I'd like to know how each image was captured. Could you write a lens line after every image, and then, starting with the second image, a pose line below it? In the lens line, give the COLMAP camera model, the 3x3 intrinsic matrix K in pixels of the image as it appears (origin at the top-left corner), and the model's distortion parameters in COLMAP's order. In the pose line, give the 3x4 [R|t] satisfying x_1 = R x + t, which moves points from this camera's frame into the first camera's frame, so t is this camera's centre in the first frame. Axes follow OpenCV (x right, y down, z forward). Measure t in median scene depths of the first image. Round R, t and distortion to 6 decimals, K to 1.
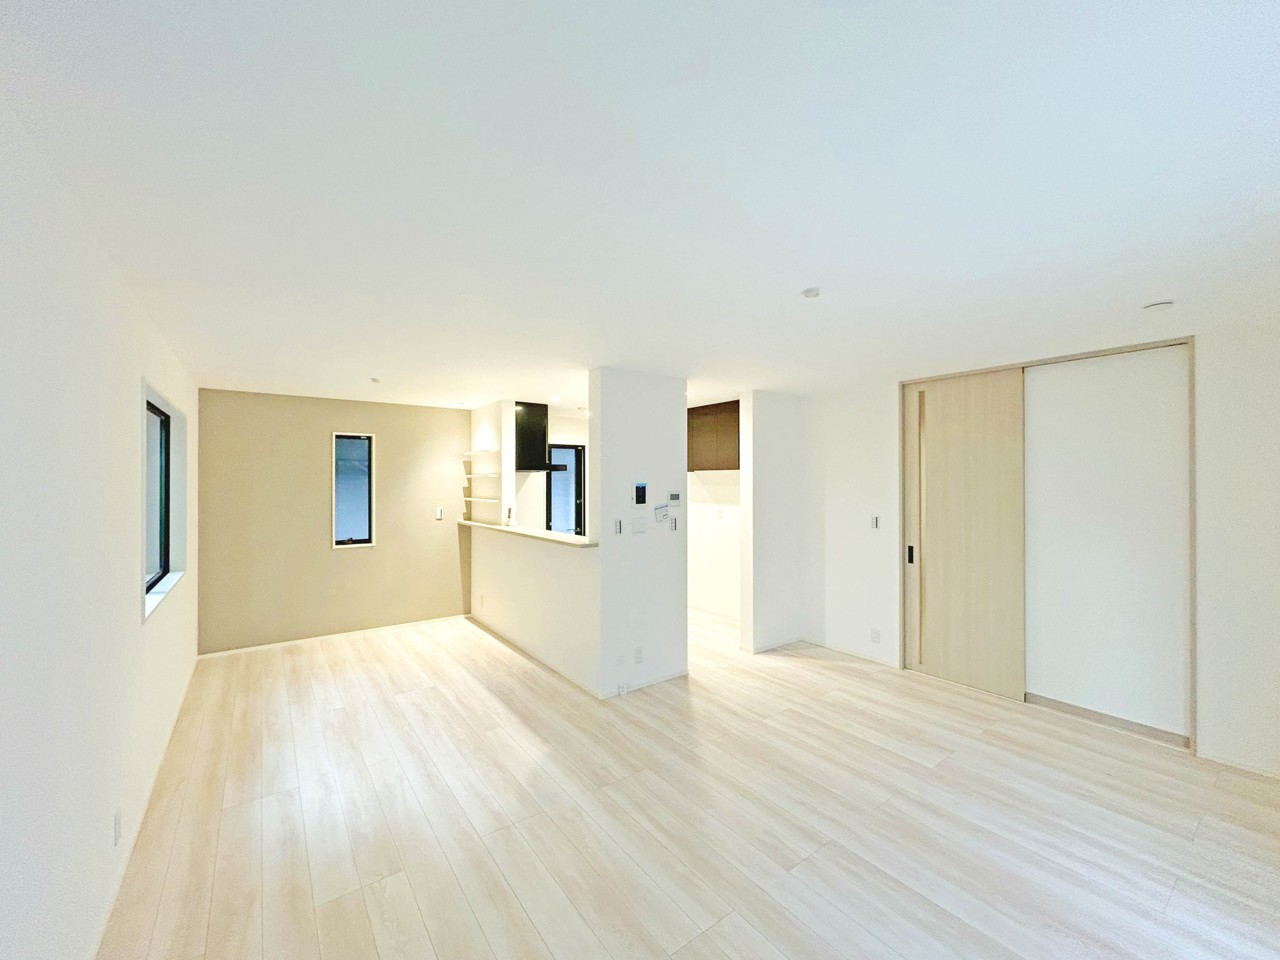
lens RADIAL K [[515.5, 0, 635.7], [0, 515.5, 476.3], [0, 0, 1]] dist [-0.002277, 0.002925]
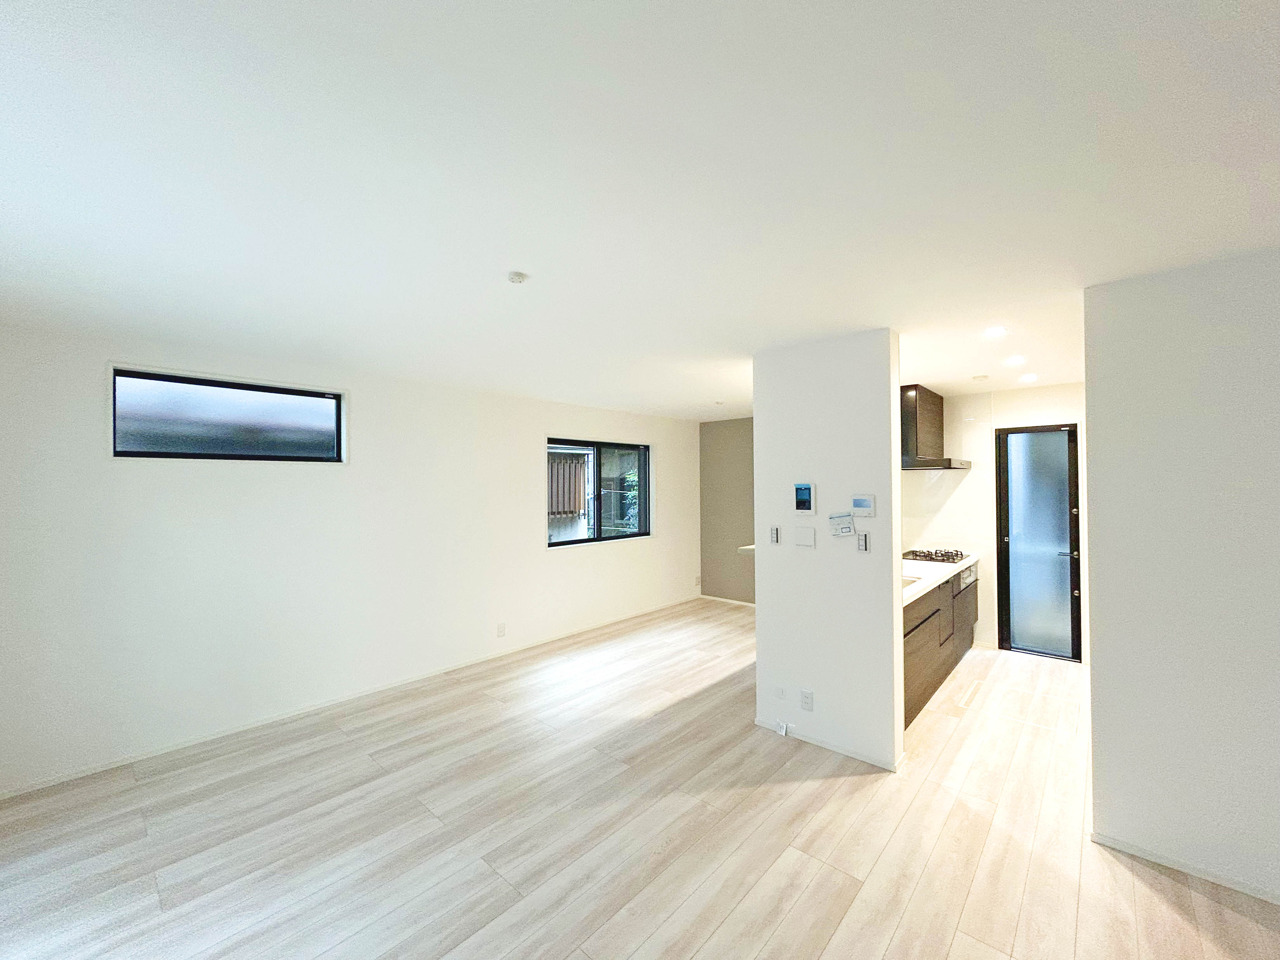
lens RADIAL K [[515.5, 0, 635.3], [0, 515.5, 481.5], [0, 0, 1]] dist [-0.002277, 0.002925]
pose [[0.198197, -0.003394, -0.980156, 0.953201], [0.014941, 0.999888, -0.000441, 0.008747], [0.980048, -0.014557, 0.198226, 0.766433]]
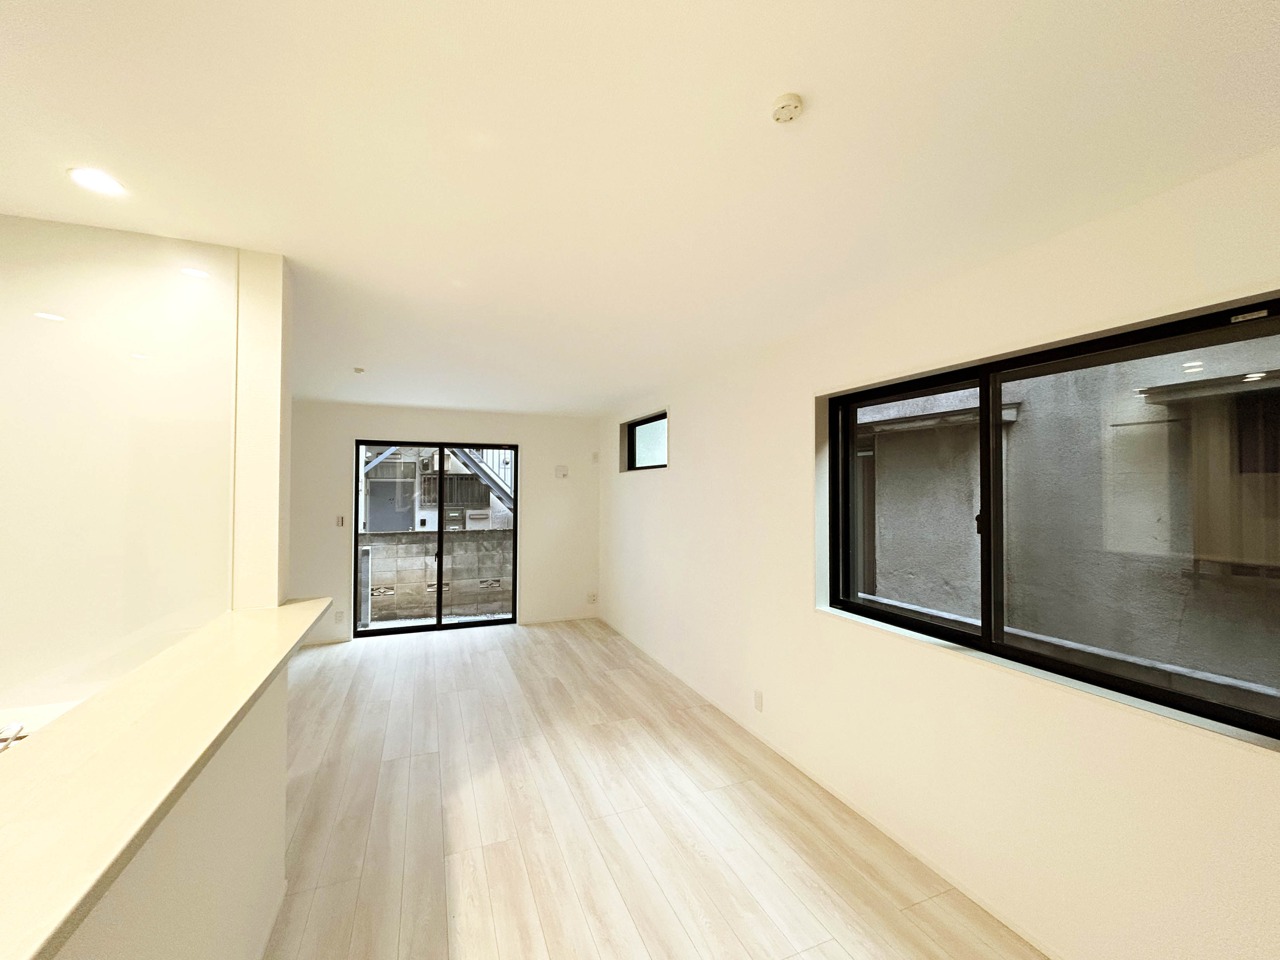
lens RADIAL K [[515.5, 0, 641.0], [0, 515.5, 485.1], [0, 0, 1]] dist [-0.002277, 0.002925]
pose [[-0.972507, 0.001413, 0.232871, -0.684817], [-0.002006, 0.999894, -0.014444, 0.021974], [-0.232867, -0.014514, -0.972400, 1.779323]]
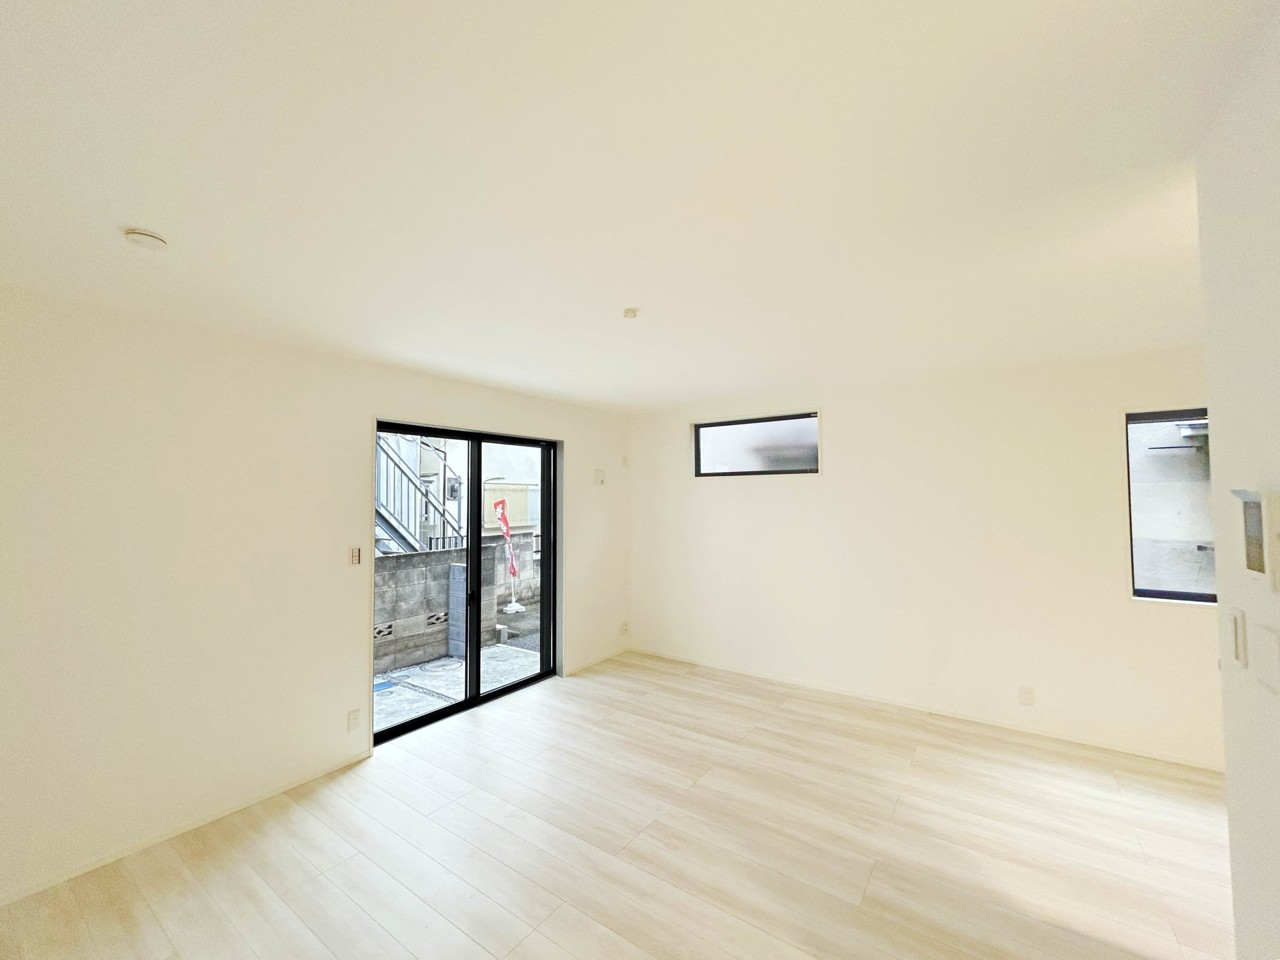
lens RADIAL K [[515.5, 0, 638.0], [0, 515.5, 477.2], [0, 0, 1]] dist [-0.002277, 0.002925]
pose [[-0.946925, -0.003267, -0.321437, 0.496755], [0.012069, 0.998882, -0.045707, 0.018000], [0.321226, -0.047160, -0.945827, 1.489756]]
